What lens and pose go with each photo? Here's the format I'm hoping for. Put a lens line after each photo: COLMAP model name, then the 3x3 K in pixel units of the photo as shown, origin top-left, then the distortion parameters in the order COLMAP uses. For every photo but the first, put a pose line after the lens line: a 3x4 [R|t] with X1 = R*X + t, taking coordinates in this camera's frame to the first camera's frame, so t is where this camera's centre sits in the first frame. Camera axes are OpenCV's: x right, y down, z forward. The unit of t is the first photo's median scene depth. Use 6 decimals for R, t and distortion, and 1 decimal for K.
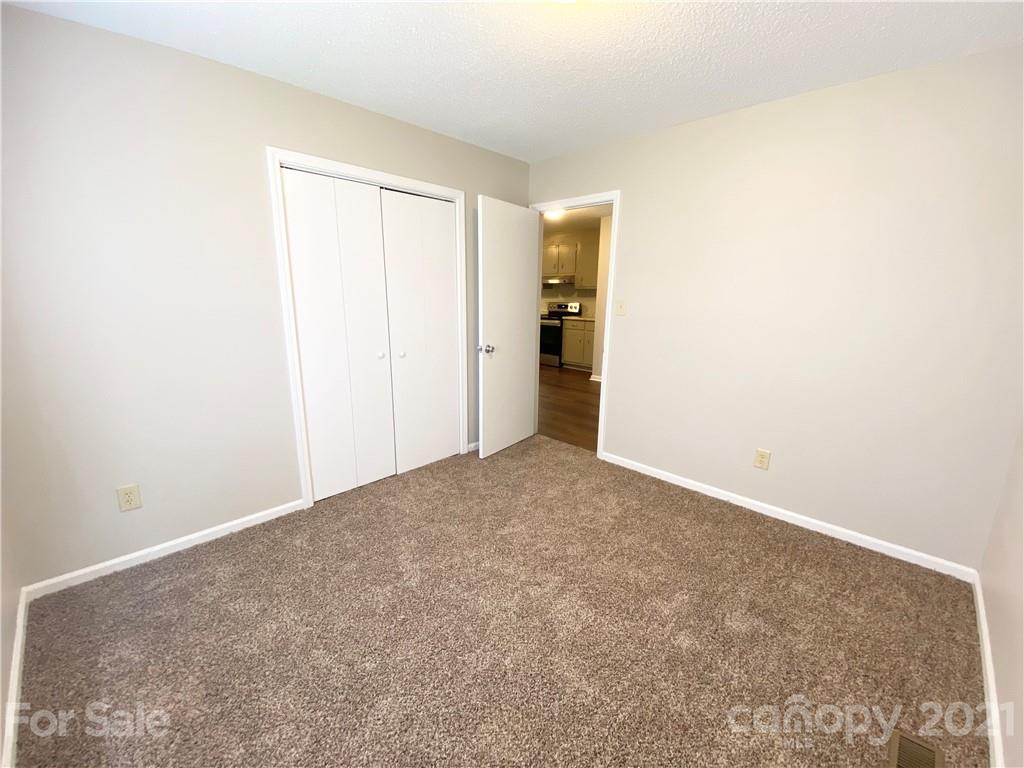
lens RADIAL K [[419.3, 0, 512.0], [0, 419.3, 384.0], [0, 0, 1]] dist [0.031201, -0.027430]
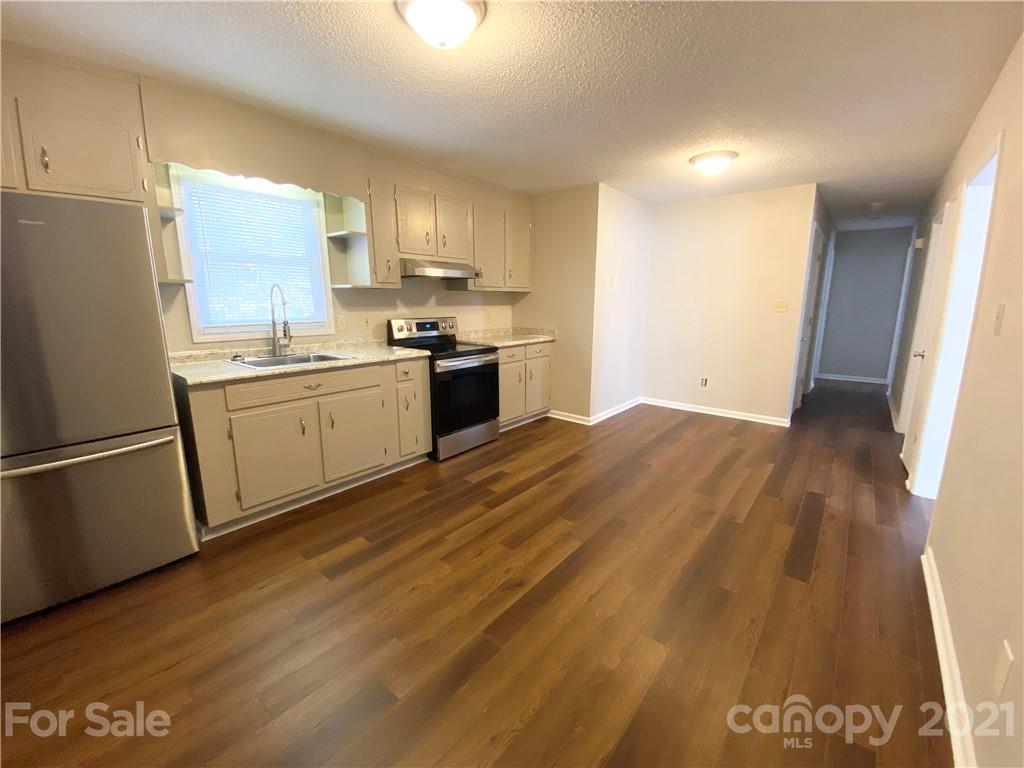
lens RADIAL K [[405.3, 0, 512.0], [0, 405.3, 384.0], [0, 0, 1]] dist [0.040319, -0.024023]
pose [[-0.081411, -0.223916, 0.971202, -0.366514], [0.203408, 0.950195, 0.236124, -0.220882], [-0.975704, 0.216773, -0.031810, 0.977646]]
